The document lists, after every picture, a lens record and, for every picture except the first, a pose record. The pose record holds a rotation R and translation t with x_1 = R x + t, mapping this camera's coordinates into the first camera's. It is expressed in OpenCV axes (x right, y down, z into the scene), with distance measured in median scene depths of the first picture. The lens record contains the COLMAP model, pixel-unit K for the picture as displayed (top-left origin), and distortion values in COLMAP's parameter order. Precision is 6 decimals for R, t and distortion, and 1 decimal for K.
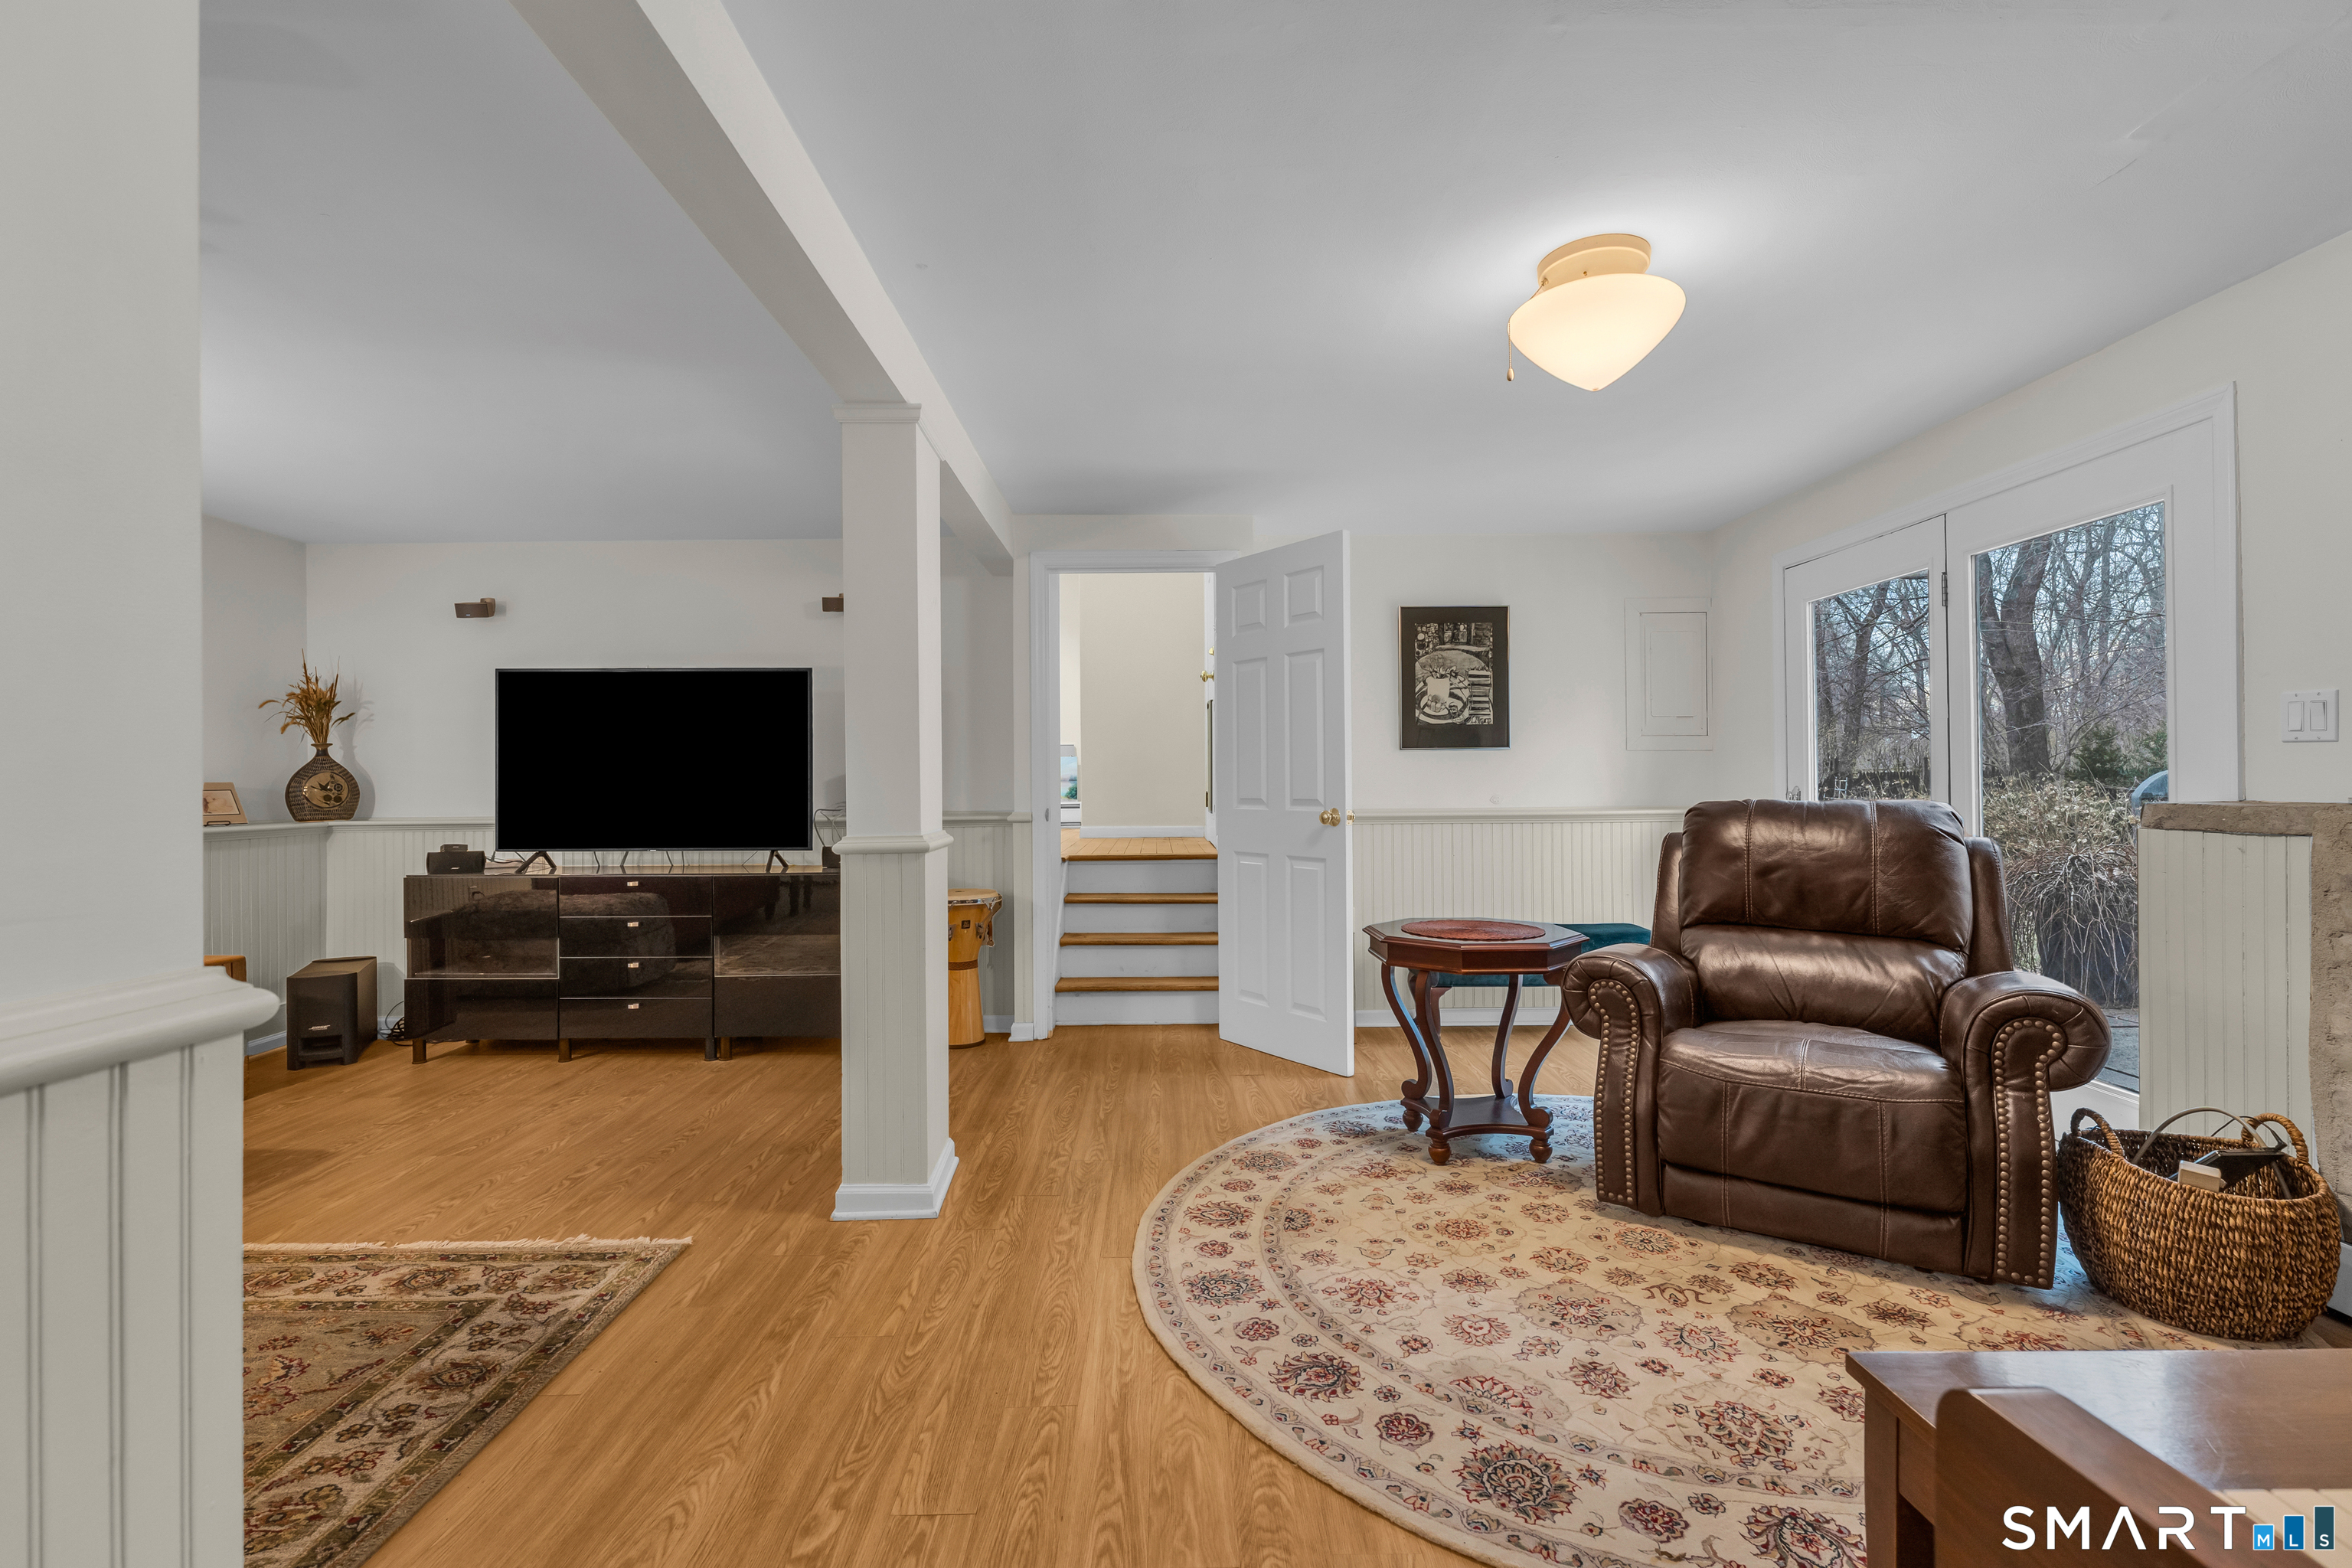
lens RADIAL K [[1060.9, 0, 1176.0], [0, 1060.9, 784.0], [0, 0, 1]] dist [-0.000617, -0.000051]
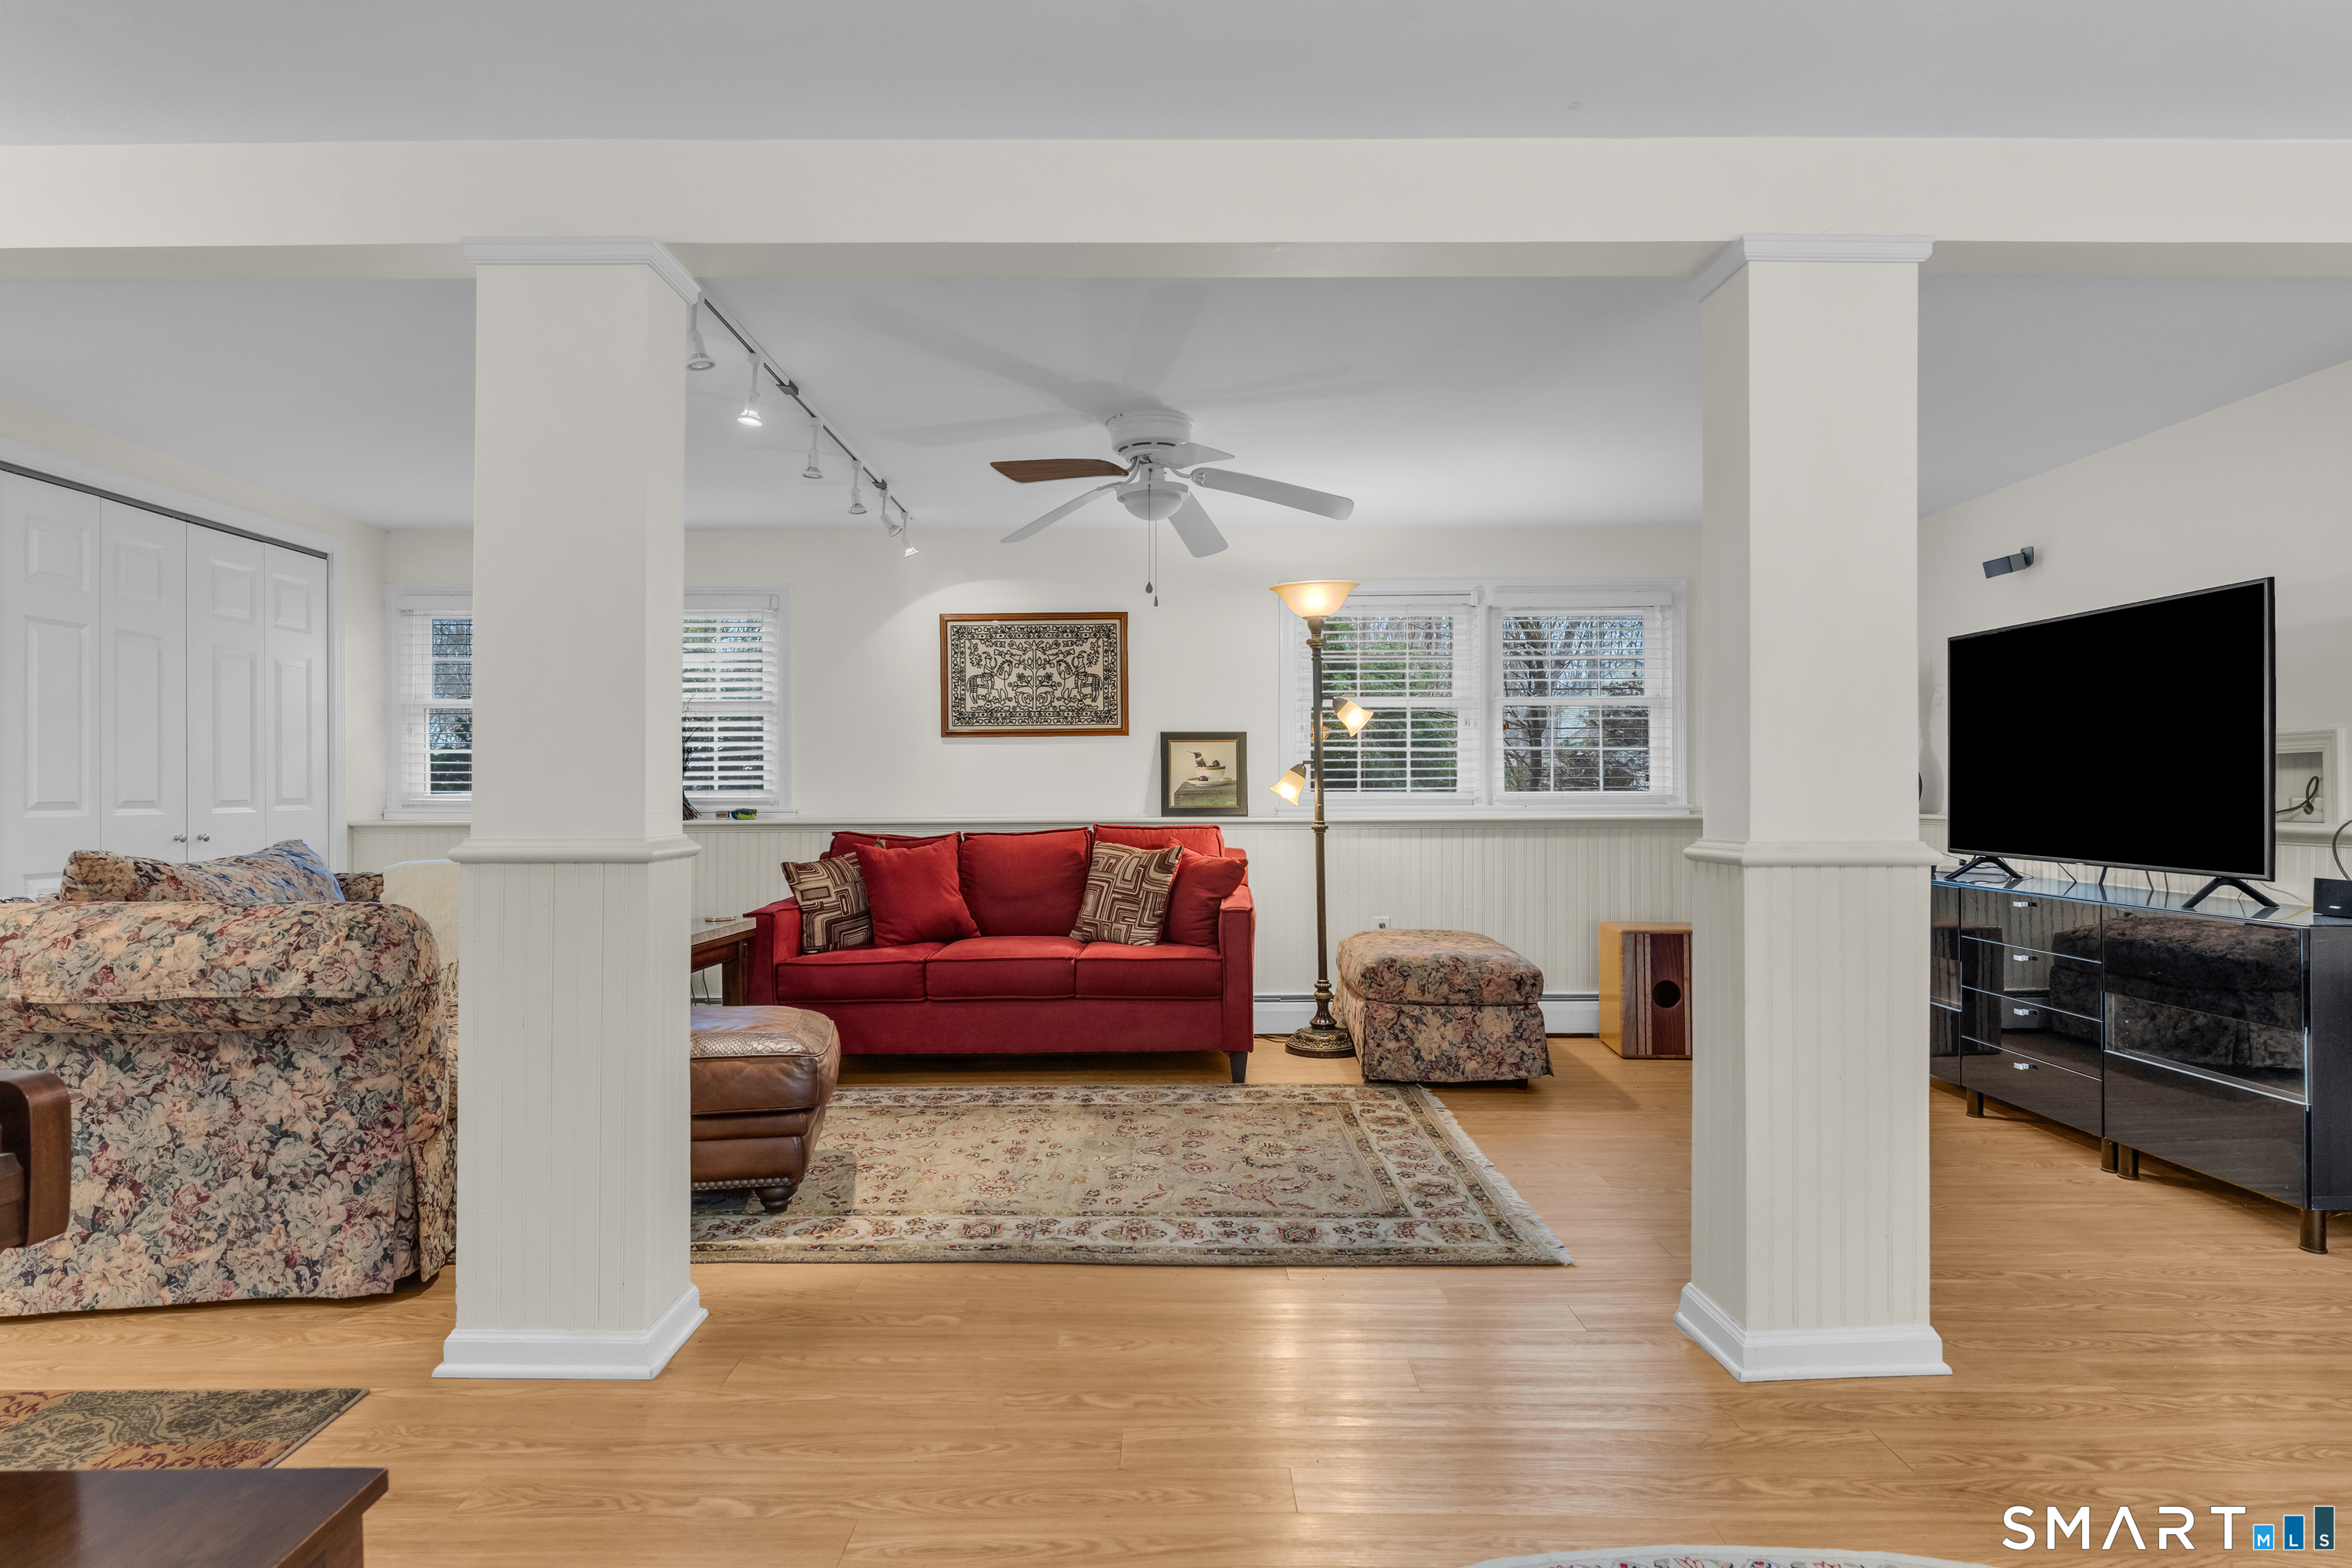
lens RADIAL K [[1260.7, 0, 1176.0], [0, 1260.7, 784.0], [0, 0, 1]] dist [0.000954, 0.000103]
pose [[-0.023294, 0.002253, -0.999726, 0.755782], [0.011050, 0.999937, 0.001996, 0.000430], [0.999668, -0.011000, -0.023318, 0.771264]]
